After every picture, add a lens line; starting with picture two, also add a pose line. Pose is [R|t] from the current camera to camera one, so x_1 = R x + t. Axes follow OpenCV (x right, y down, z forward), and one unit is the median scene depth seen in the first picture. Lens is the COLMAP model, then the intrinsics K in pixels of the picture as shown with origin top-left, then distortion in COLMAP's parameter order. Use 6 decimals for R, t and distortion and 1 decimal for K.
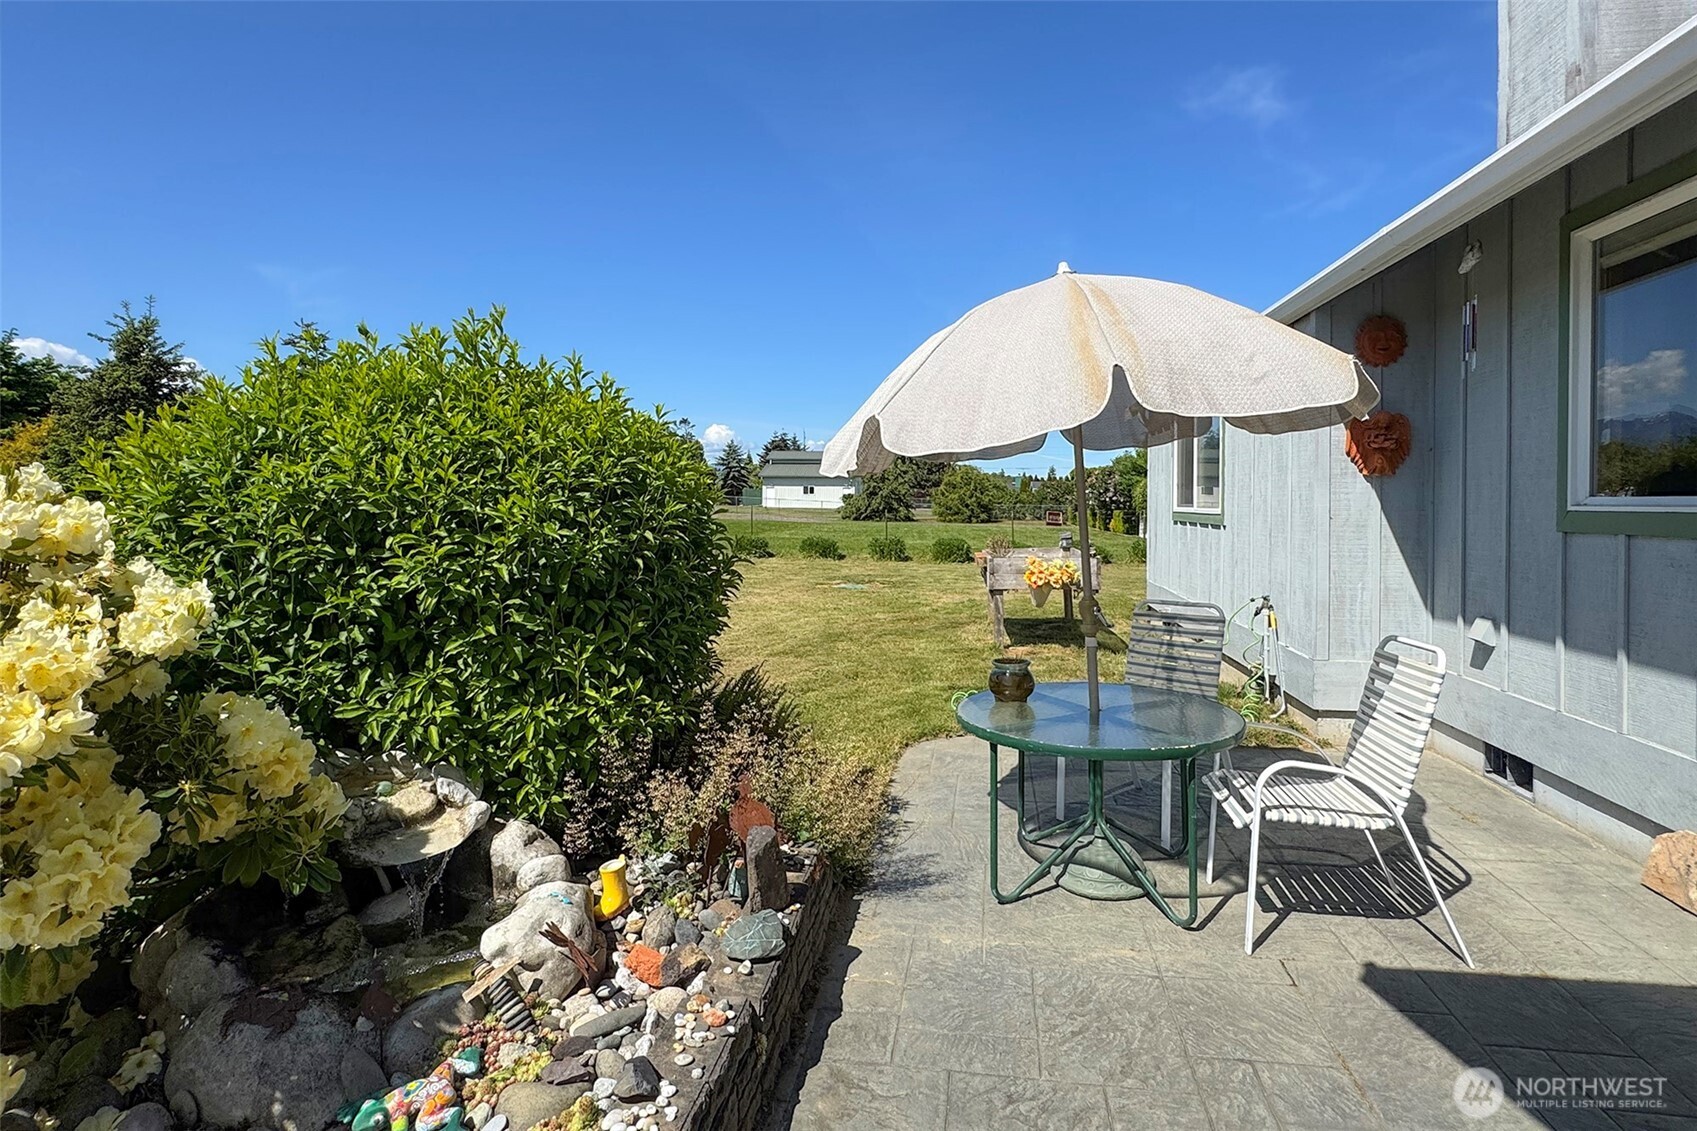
lens RADIAL K [[886.3, 0, 851.7], [0, 886.3, 500.9], [0, 0, 1]] dist [-0.003788, -0.001417]
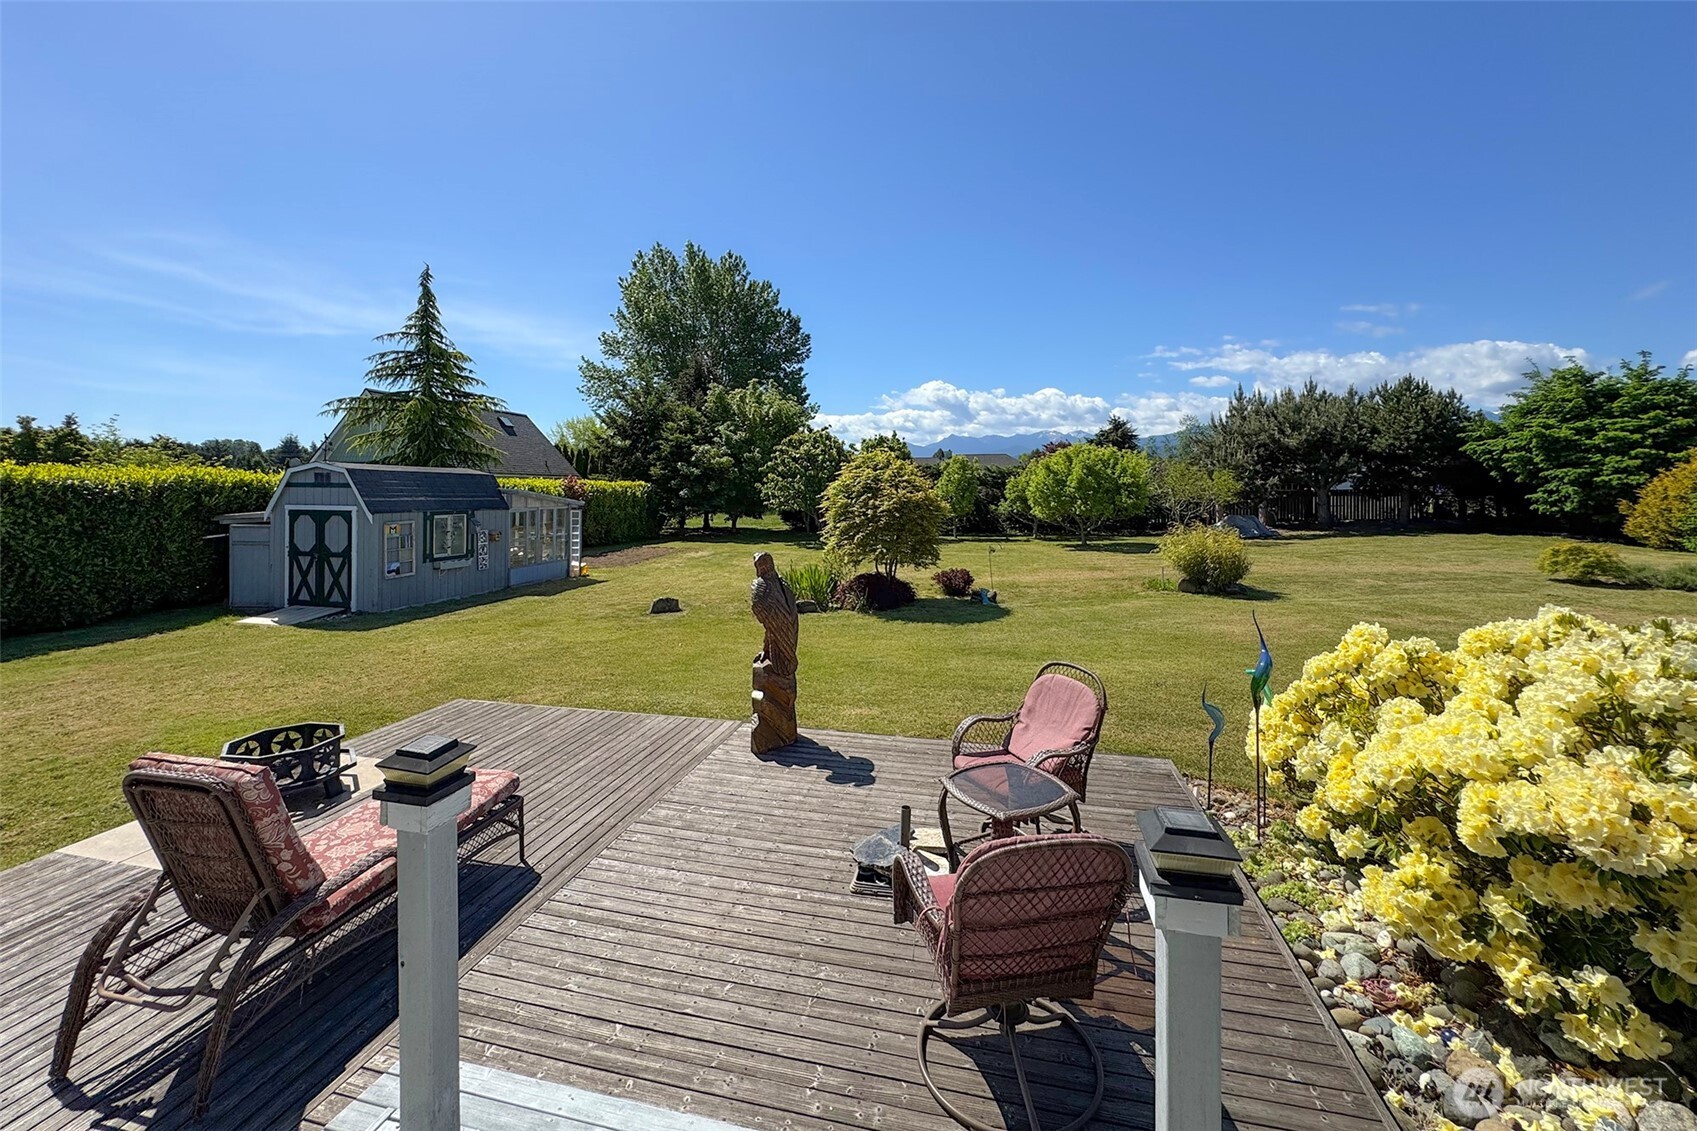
lens RADIAL K [[687.5, 0, 856.6], [0, 687.5, 495.5], [0, 0, 1]] dist [-0.002242, -0.000071]
pose [[-0.072929, -0.001455, -0.997336, 0.250023], [0.002666, 0.999995, -0.001654, -0.215110], [0.997334, -0.002779, -0.072925, -0.234294]]
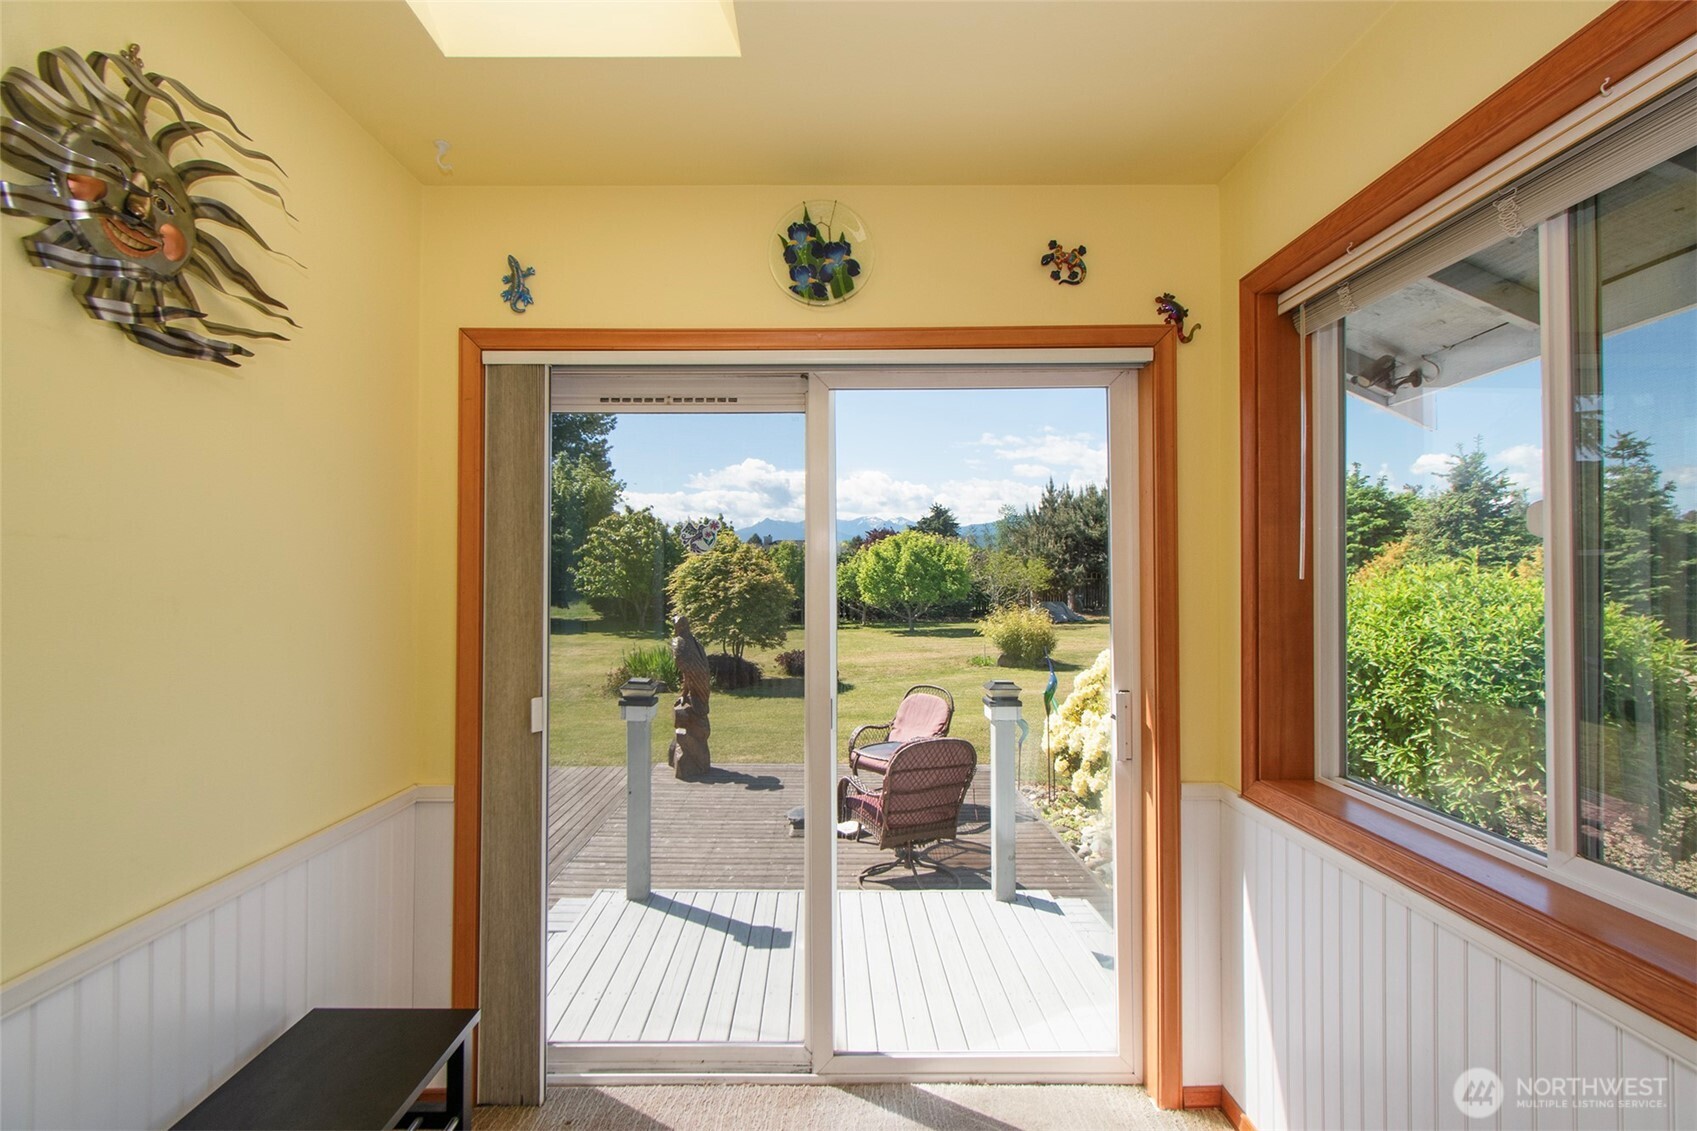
lens RADIAL K [[766.0, 0, 848.3], [0, 766.0, 572.8], [0, 0, 1]] dist [0.002639, -0.000095]
pose [[0.172132, -0.018012, -0.984909, 0.957700], [0.001413, 0.999836, -0.018038, -0.162005], [0.985073, 0.001714, 0.172129, -0.507874]]
